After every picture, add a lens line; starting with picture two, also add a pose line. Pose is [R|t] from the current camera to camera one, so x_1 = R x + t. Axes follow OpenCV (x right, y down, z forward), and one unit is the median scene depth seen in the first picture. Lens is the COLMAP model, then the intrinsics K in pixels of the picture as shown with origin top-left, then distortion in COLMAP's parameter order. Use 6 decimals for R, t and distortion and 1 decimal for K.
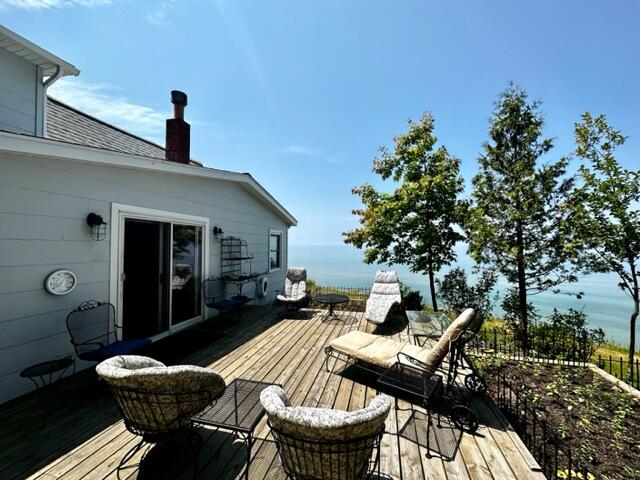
lens RADIAL K [[255.2, 0, 316.9], [0, 255.2, 239.8], [0, 0, 1]] dist [-0.001531, 0.000405]
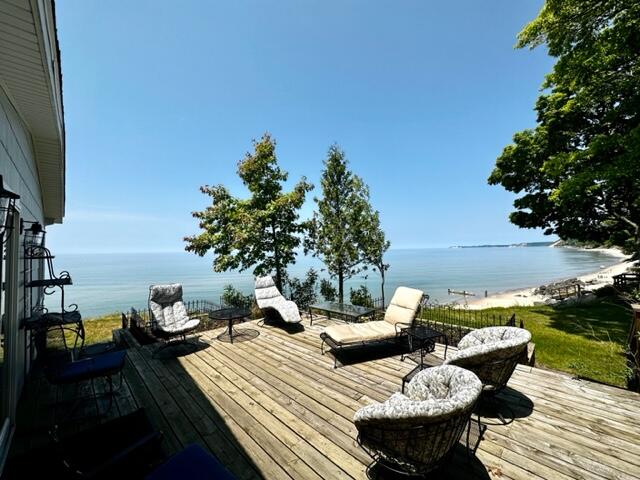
lens RADIAL K [[255.2, 0, 318.5], [0, 255.2, 243.5], [0, 0, 1]] dist [-0.001531, 0.000405]
pose [[0.505693, 0.011301, 0.862640, -0.570788], [0.002240, 0.999894, -0.014412, 0.005372], [-0.862711, 0.009220, 0.505614, 0.317946]]
